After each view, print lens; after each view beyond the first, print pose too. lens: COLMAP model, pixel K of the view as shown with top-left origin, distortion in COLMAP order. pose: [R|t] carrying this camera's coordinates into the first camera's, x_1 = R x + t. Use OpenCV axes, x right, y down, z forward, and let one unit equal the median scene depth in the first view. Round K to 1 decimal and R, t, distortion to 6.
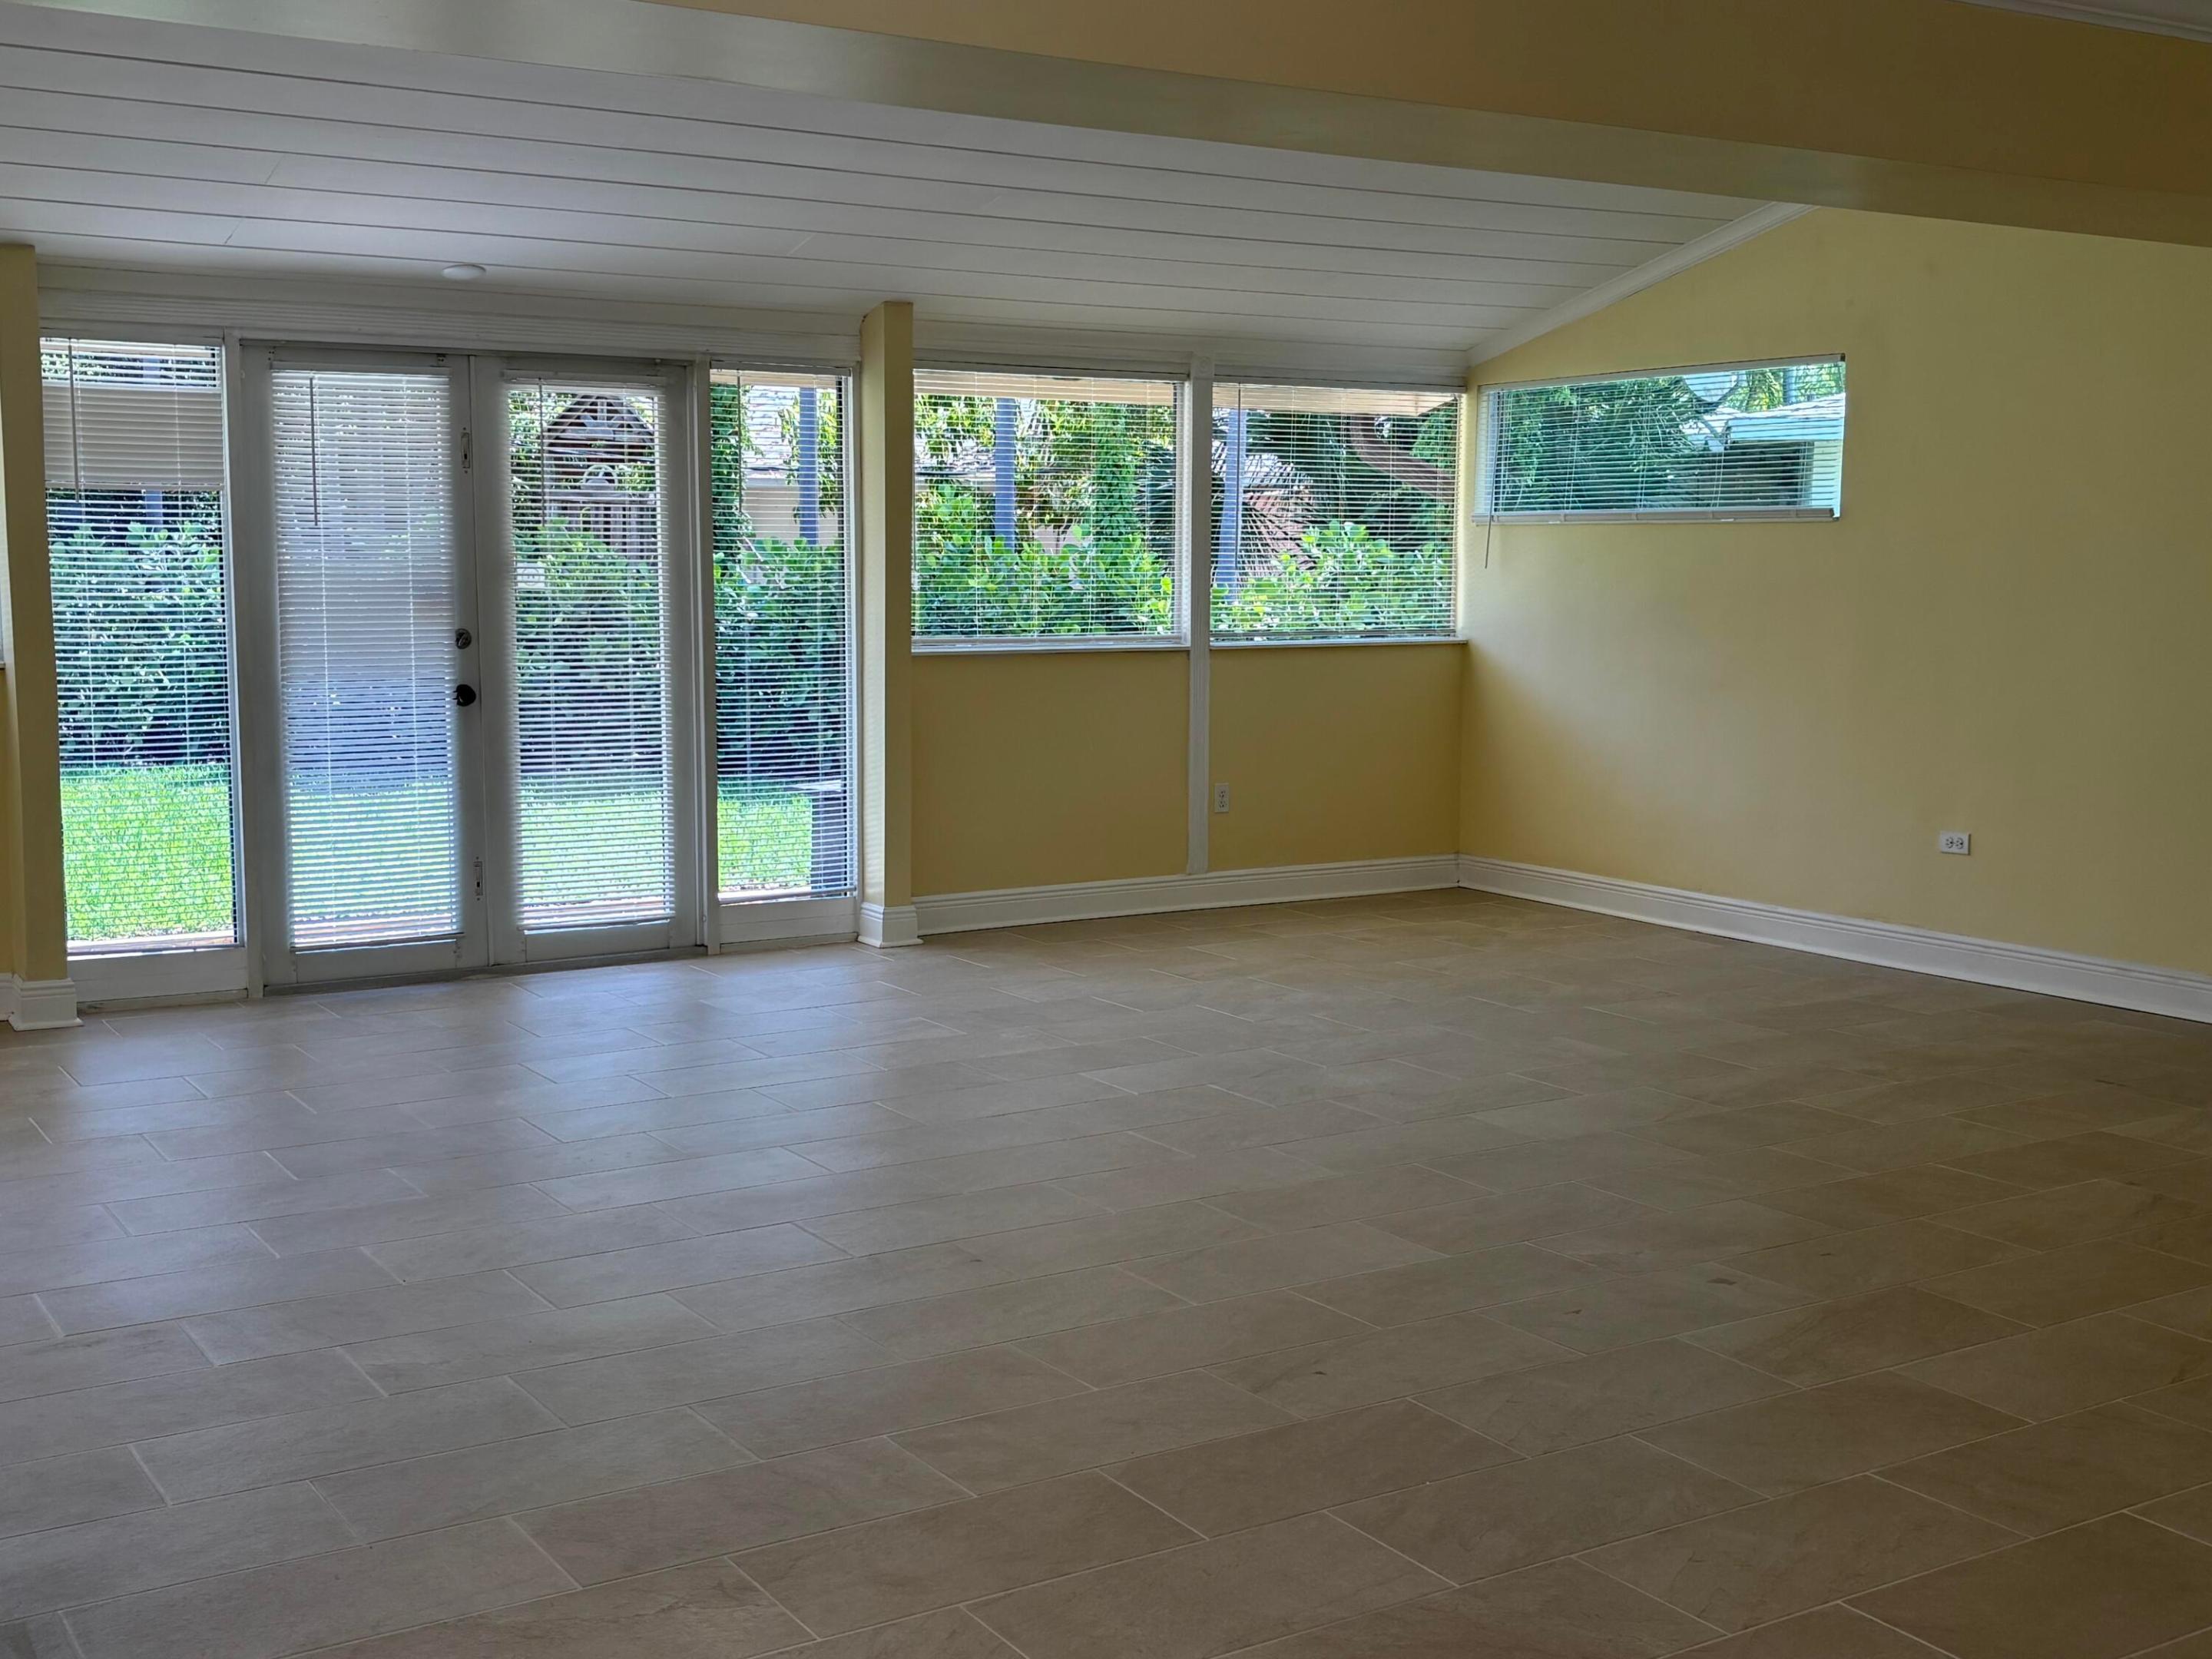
lens RADIAL K [[2542.1, 0, 1127.4], [0, 2542.1, 829.8], [0, 0, 1]] dist [0.018115, 0.000000]
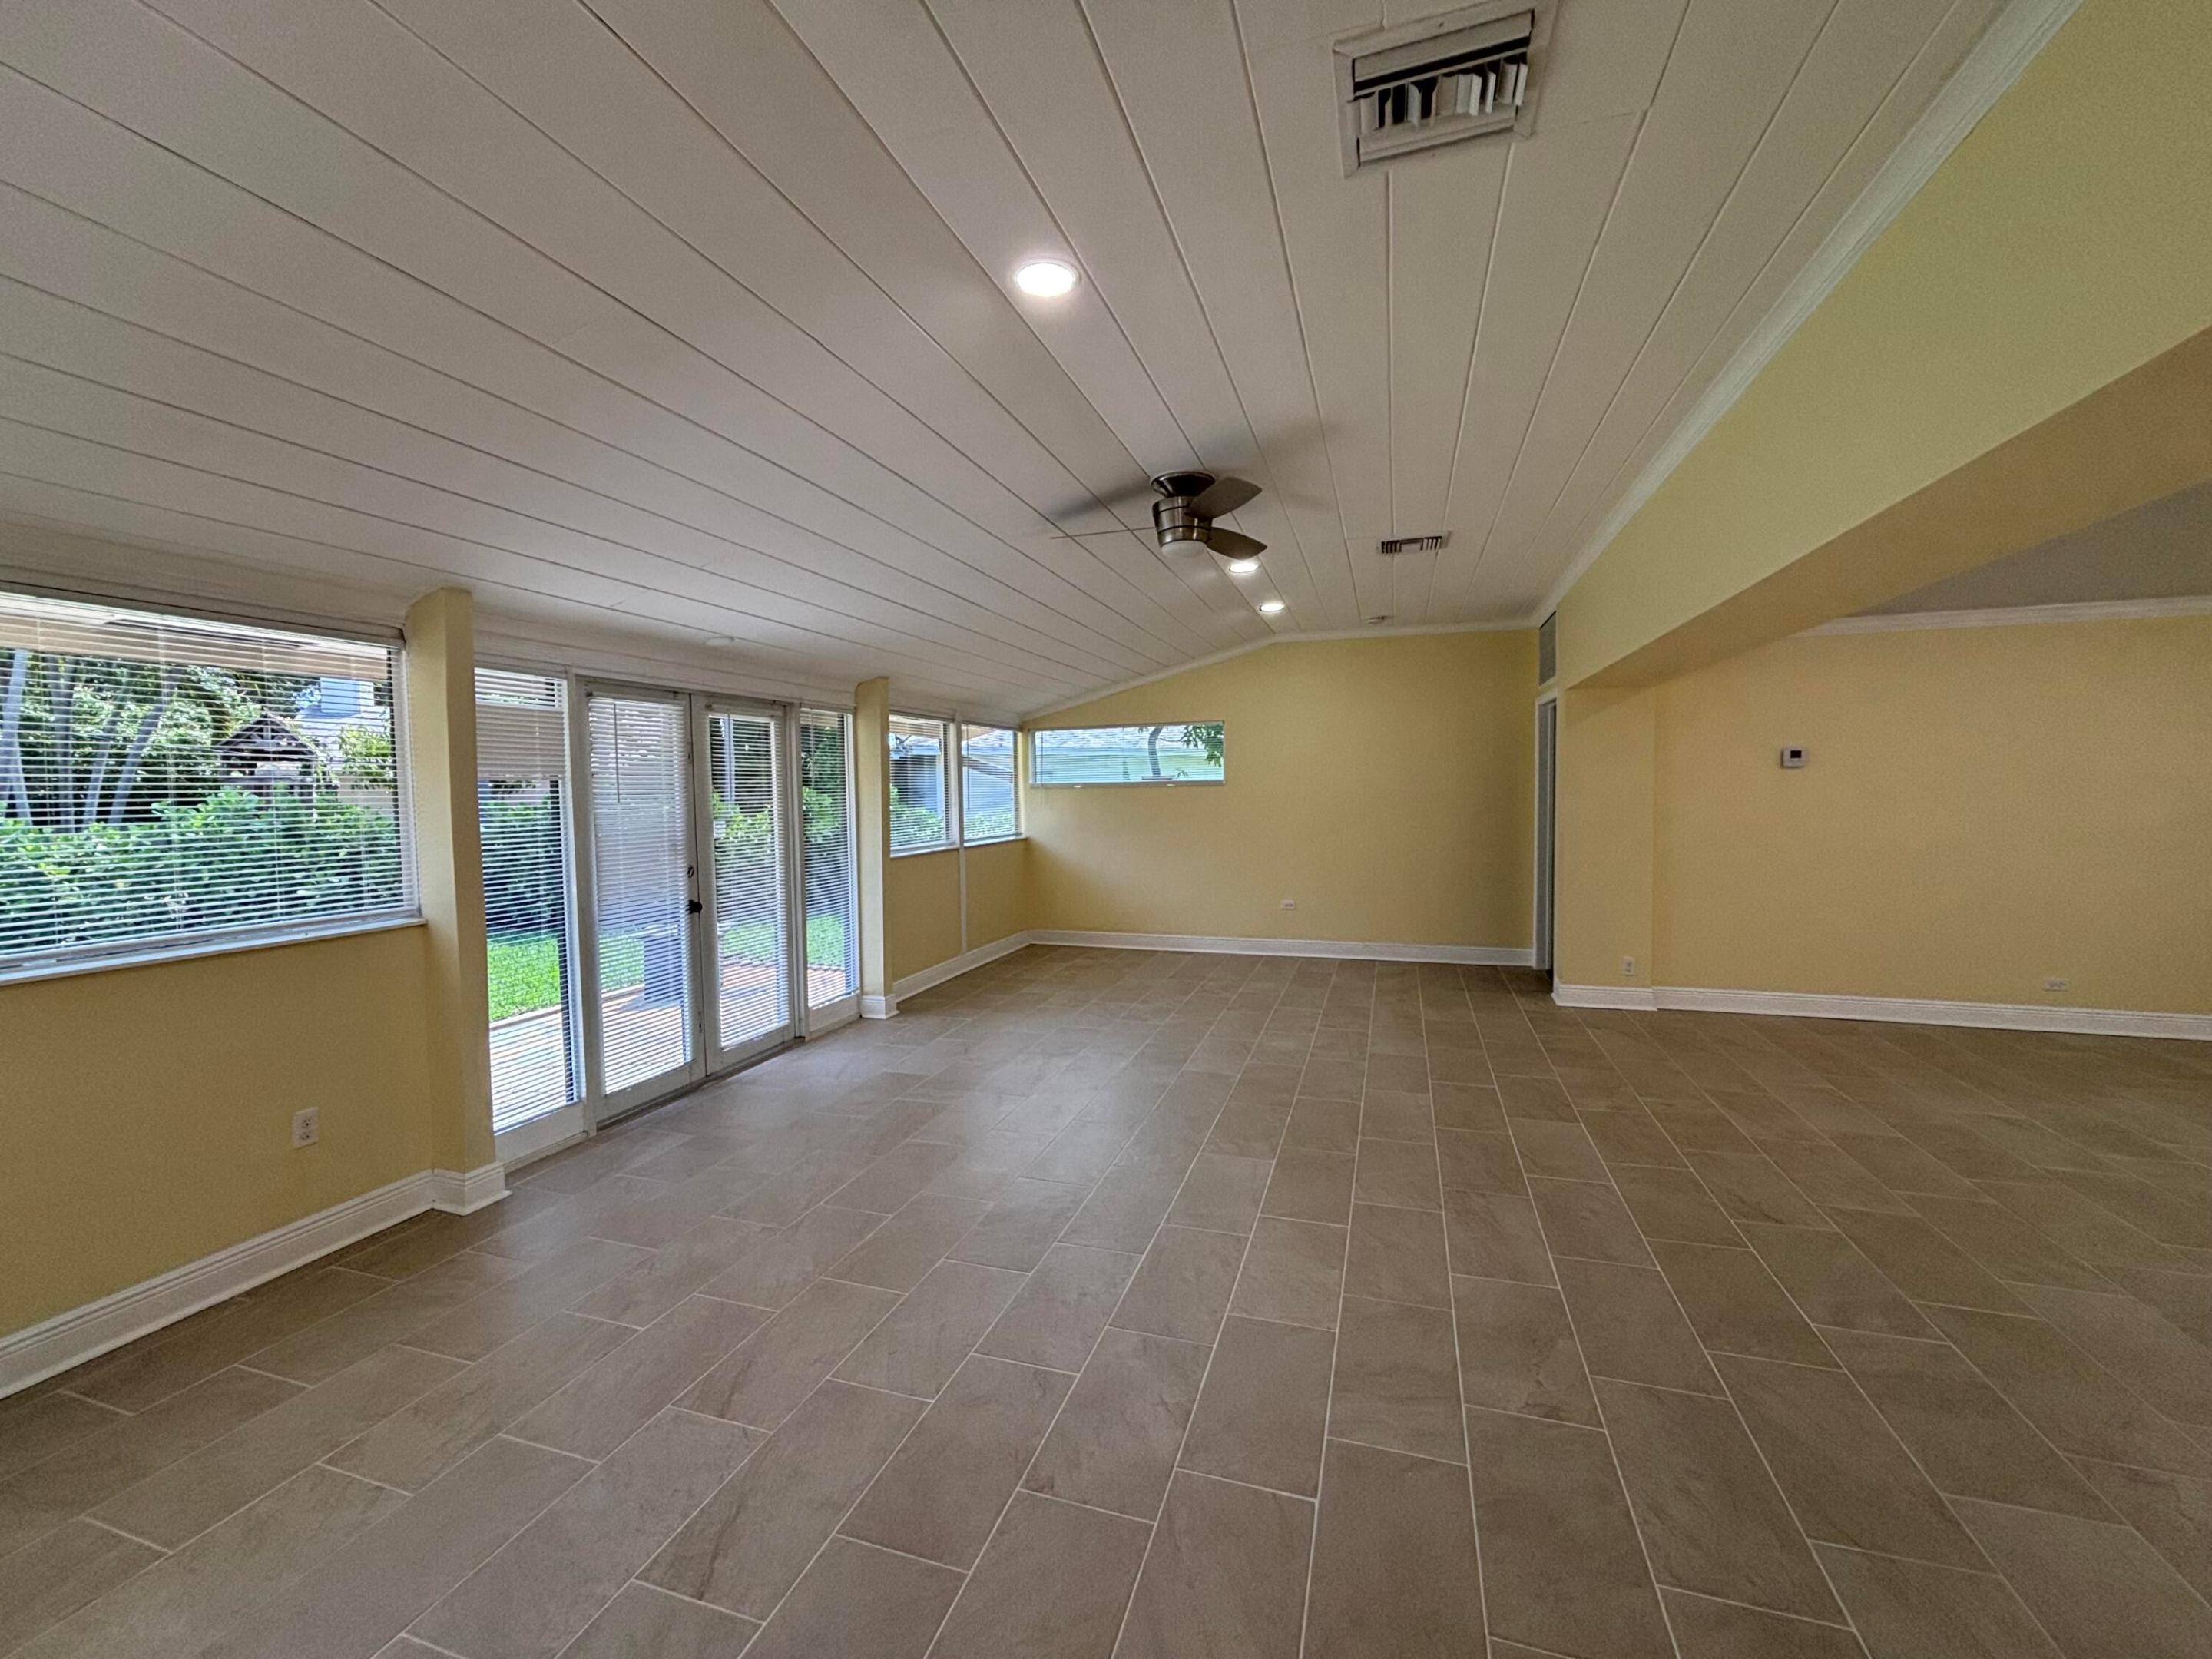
lens RADIAL K [[902.5, 0, 1099.4], [0, 902.5, 819.3], [0, 0, 1]] dist [0.002455, -0.000855]
pose [[0.774696, -0.041727, 0.630955, -0.416509], [0.094647, 0.994231, -0.050457, -0.054965], [-0.625210, 0.098807, 0.774177, 0.405991]]
